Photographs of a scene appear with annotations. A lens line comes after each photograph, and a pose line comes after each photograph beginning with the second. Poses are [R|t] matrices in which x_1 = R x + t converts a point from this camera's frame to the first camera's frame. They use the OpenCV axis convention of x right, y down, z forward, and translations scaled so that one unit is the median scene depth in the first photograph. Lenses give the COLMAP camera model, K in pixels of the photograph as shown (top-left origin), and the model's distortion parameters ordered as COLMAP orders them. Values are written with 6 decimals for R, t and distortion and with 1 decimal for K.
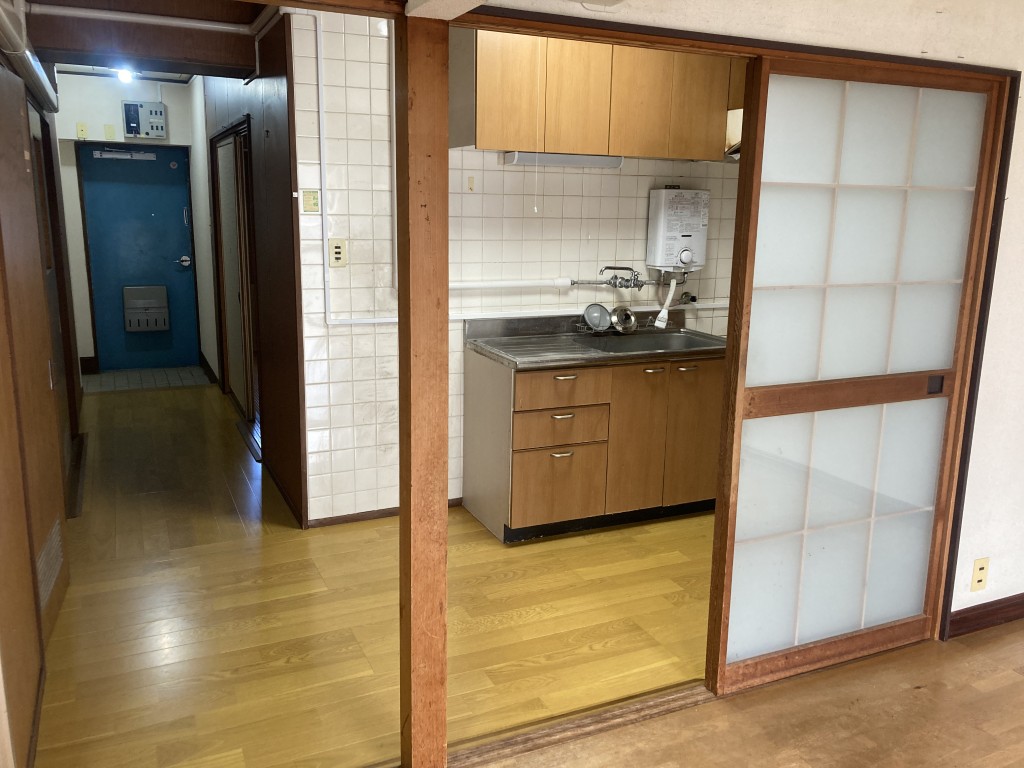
lens RADIAL K [[840.7, 0, 507.7], [0, 840.7, 377.4], [0, 0, 1]] dist [0.036536, -0.011334]
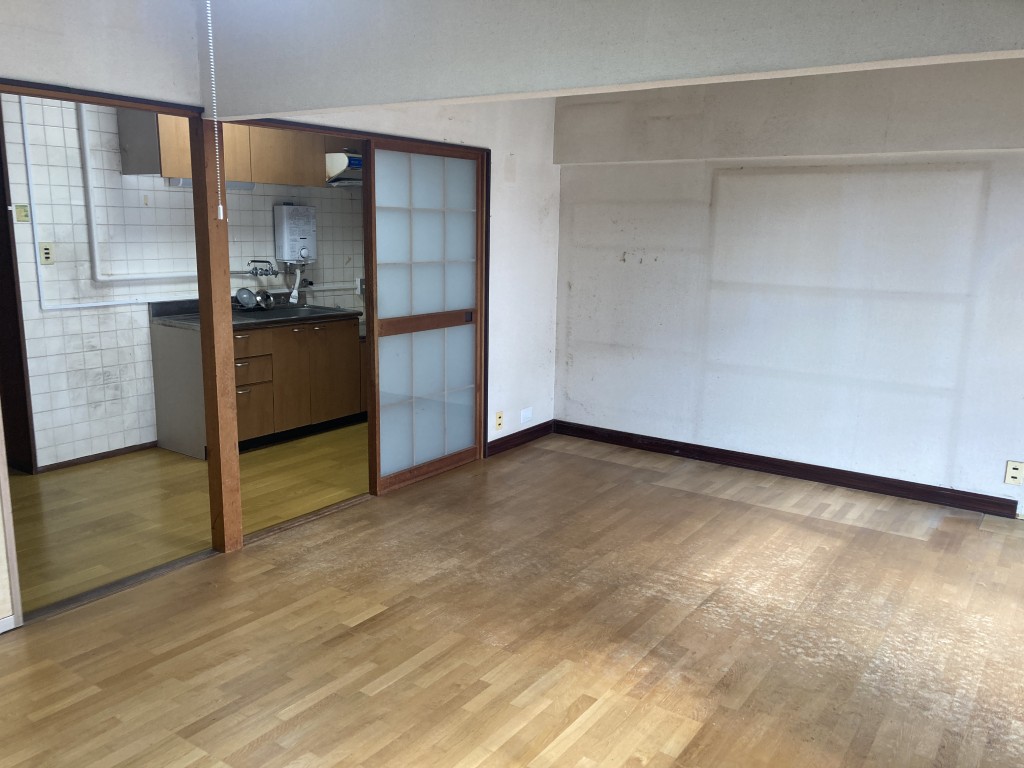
lens RADIAL K [[840.4, 0, 506.7], [0, 840.4, 391.1], [0, 0, 1]] dist [0.074683, -0.121810]
pose [[0.863586, -0.101911, 0.493794, -0.244448], [0.099080, 0.994565, 0.031984, 0.085073], [-0.494370, 0.021304, 0.868990, -0.446497]]
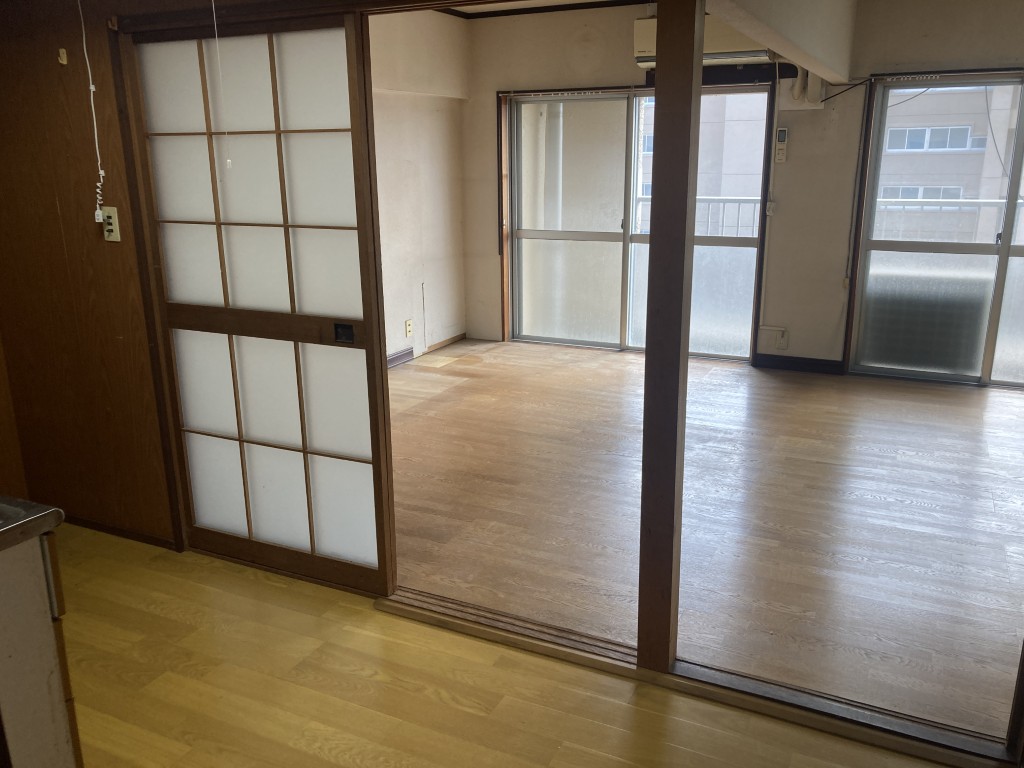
lens RADIAL K [[840.4, 0, 506.7], [0, 840.4, 391.1], [0, 0, 1]] dist [0.074683, -0.121810]
pose [[-0.633034, -0.218999, 0.742501, -0.410049], [0.158321, 0.902251, 0.401096, -0.190115], [-0.757761, 0.371461, -0.536484, 0.924642]]
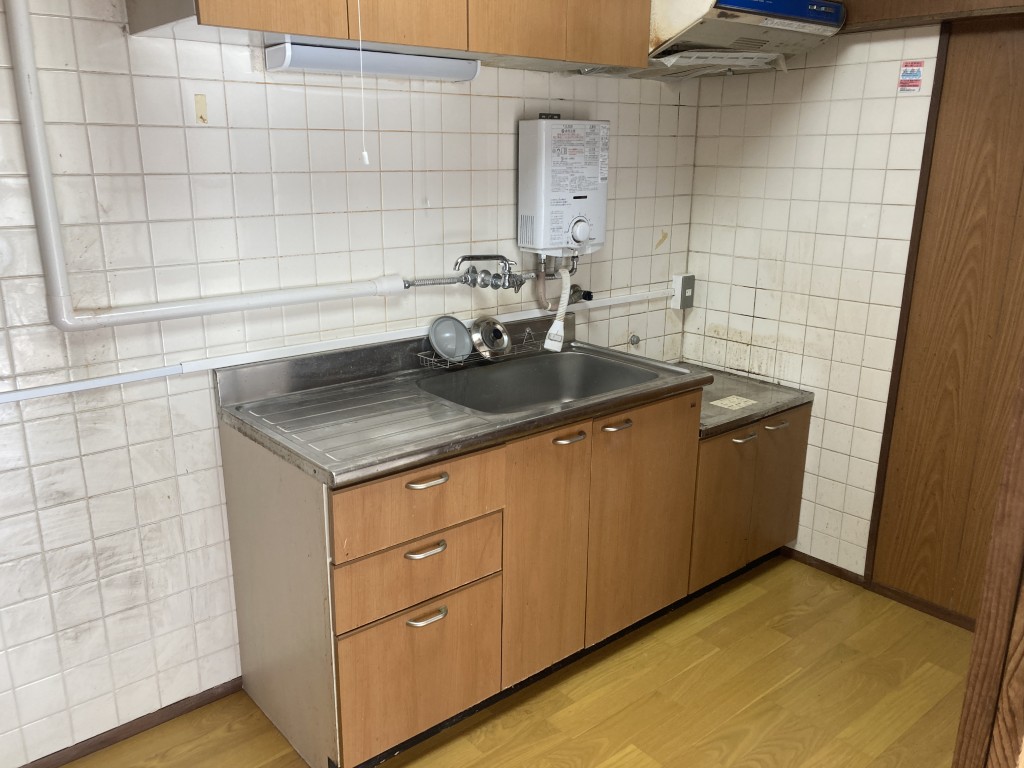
lens RADIAL K [[840.4, 0, 506.7], [0, 840.4, 391.1], [0, 0, 1]] dist [0.074683, -0.121810]
pose [[0.963159, -0.086100, 0.254776, -0.011327], [0.066465, 0.994186, 0.084716, -0.090021], [-0.260588, -0.064661, 0.963282, 0.445521]]
